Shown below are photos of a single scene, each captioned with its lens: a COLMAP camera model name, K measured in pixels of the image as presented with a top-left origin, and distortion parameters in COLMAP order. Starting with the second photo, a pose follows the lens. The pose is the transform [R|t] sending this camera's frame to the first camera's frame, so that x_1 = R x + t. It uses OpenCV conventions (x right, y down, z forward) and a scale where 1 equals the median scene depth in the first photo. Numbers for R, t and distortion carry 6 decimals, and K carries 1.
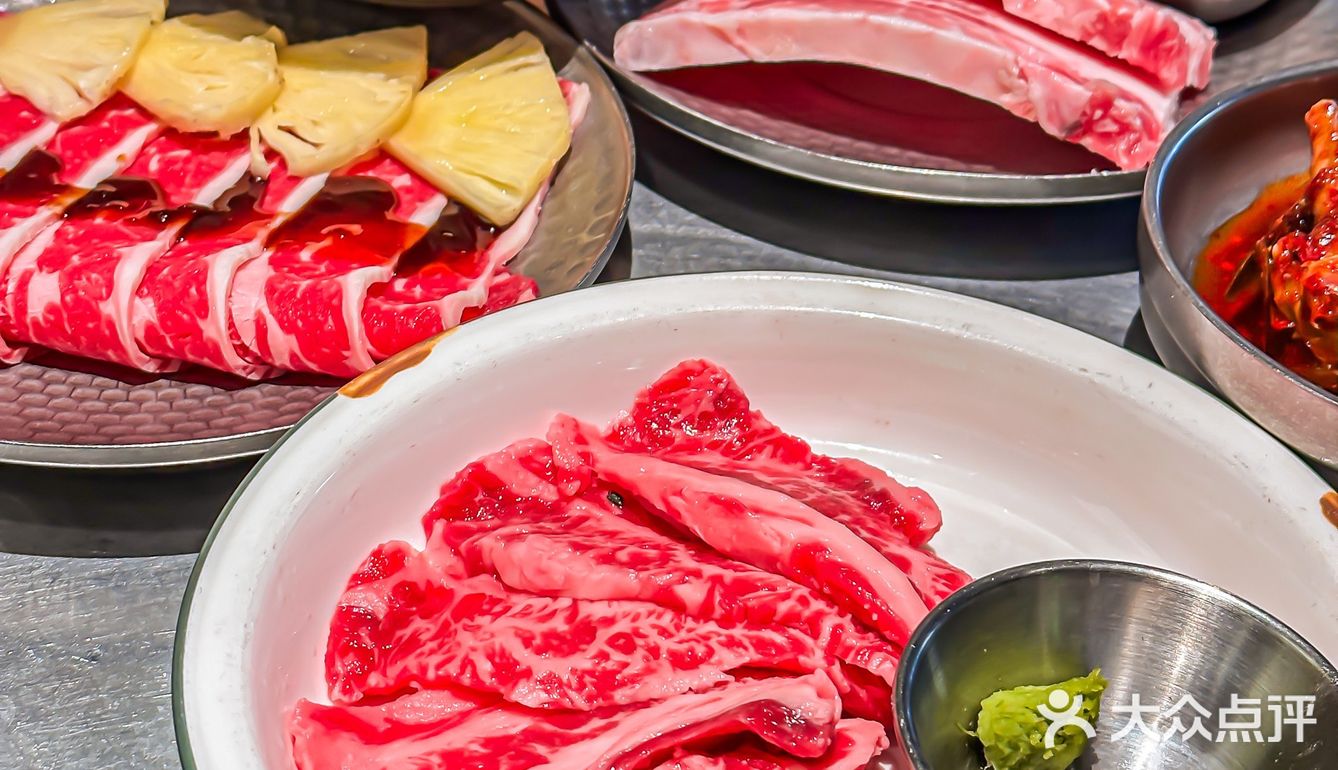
lens RADIAL K [[2684.7, 0, 668.5], [0, 2684.7, 384.2], [0, 0, 1]] dist [0.127402, 0.000000]
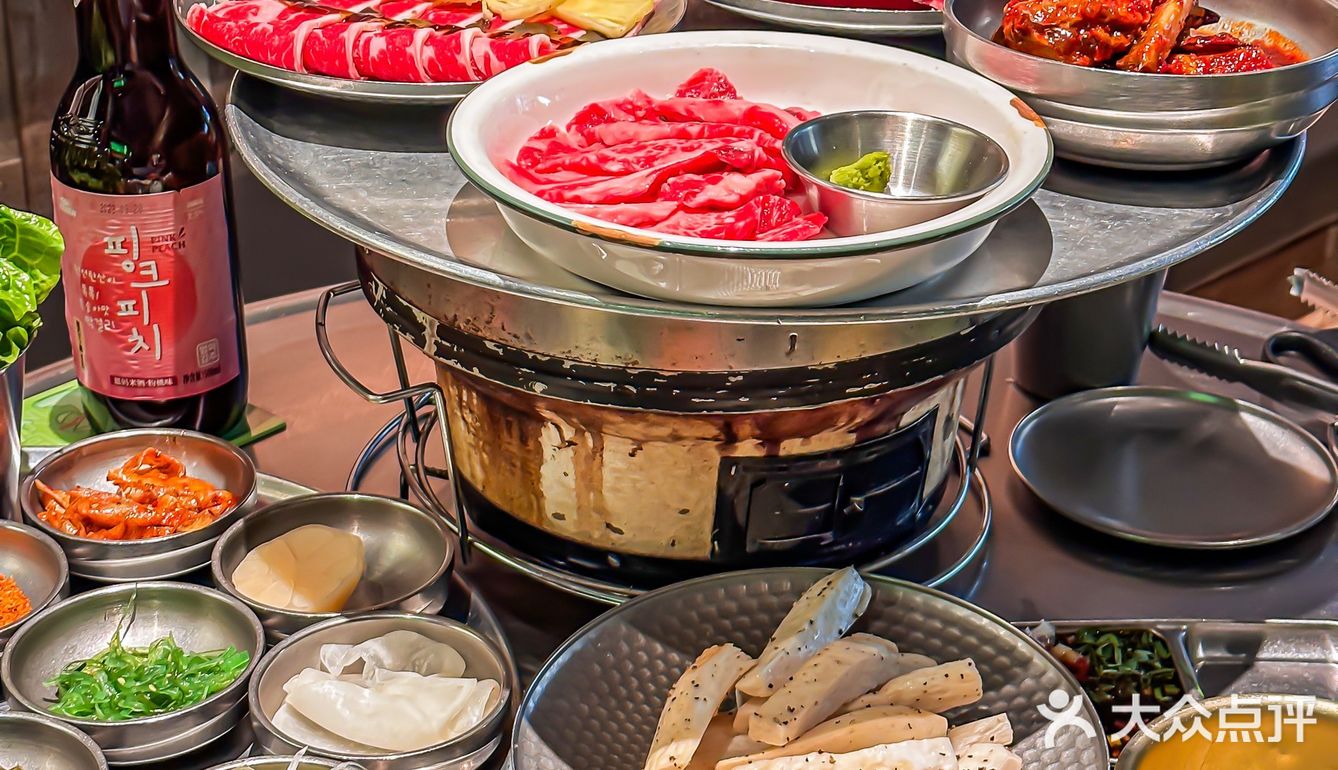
lens RADIAL K [[2684.7, 0, 669.3], [0, 2684.7, 385.7], [0, 0, 1]] dist [0.127402, 0.000000]
pose [[0.997522, 0.002492, -0.070310, 0.124699], [-0.015352, 0.983000, -0.182963, 0.599657], [0.068659, 0.183589, 0.980602, -0.908758]]
